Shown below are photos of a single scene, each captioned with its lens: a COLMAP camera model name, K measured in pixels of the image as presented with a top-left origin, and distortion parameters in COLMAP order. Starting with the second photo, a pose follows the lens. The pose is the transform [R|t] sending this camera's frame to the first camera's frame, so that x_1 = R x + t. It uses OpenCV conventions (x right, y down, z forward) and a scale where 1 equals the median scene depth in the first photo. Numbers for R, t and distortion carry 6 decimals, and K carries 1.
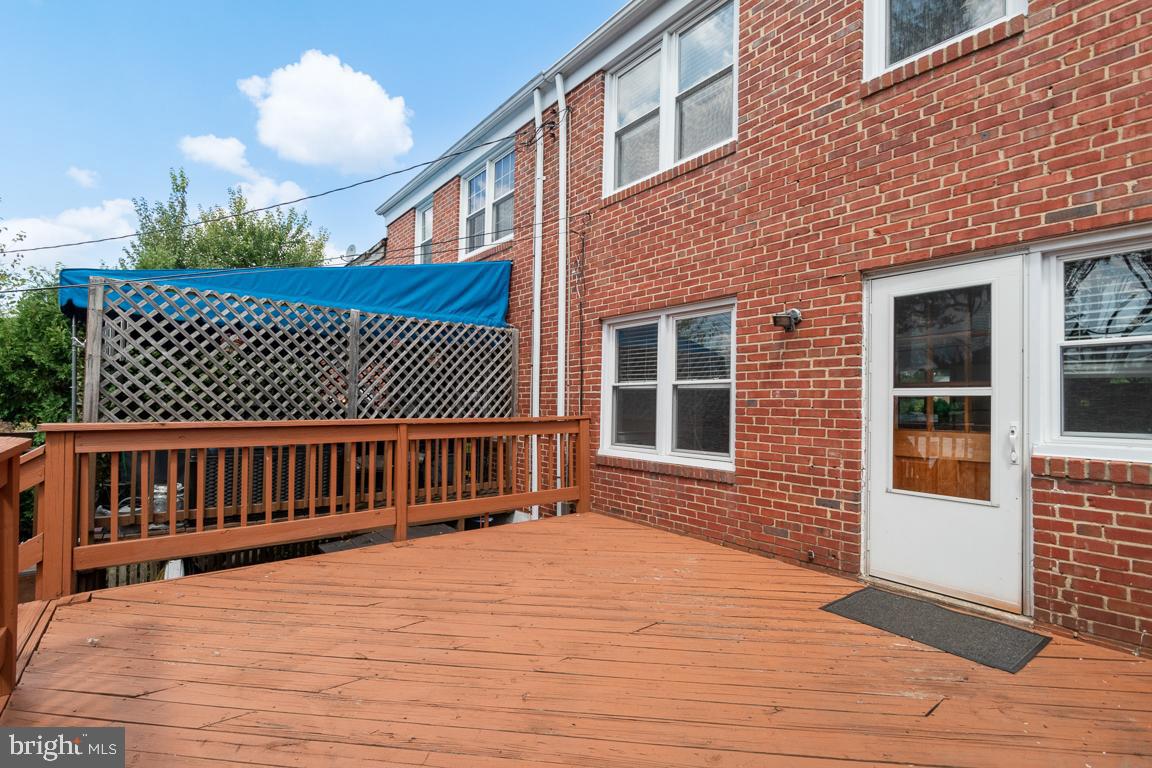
lens RADIAL K [[510.1, 0, 576.0], [0, 510.1, 384.0], [0, 0, 1]] dist [0.000093, 0.000031]
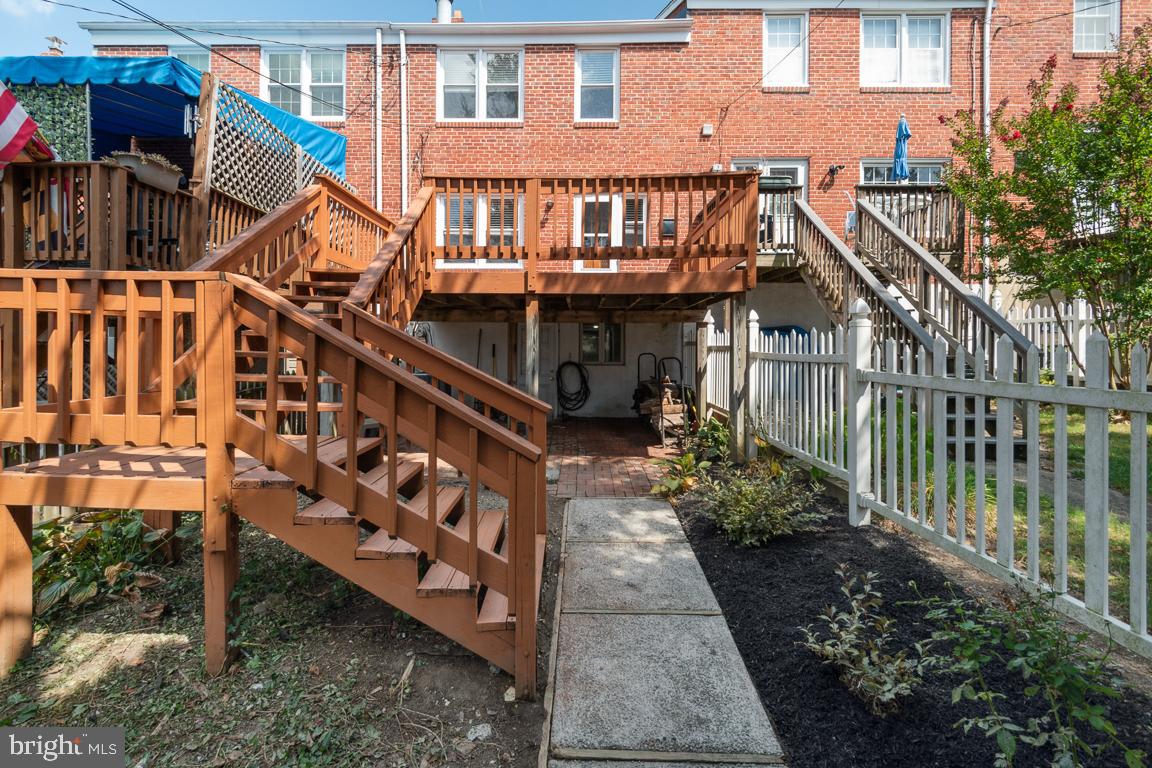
lens RADIAL K [[510.1, 0, 576.0], [0, 510.1, 384.0], [0, 0, 1]] dist [0.000093, 0.000031]
pose [[0.622212, -0.059978, 0.780548, -1.394936], [-0.013659, 0.996077, 0.087427, 0.492847], [-0.782729, -0.065059, 0.618952, -0.685083]]
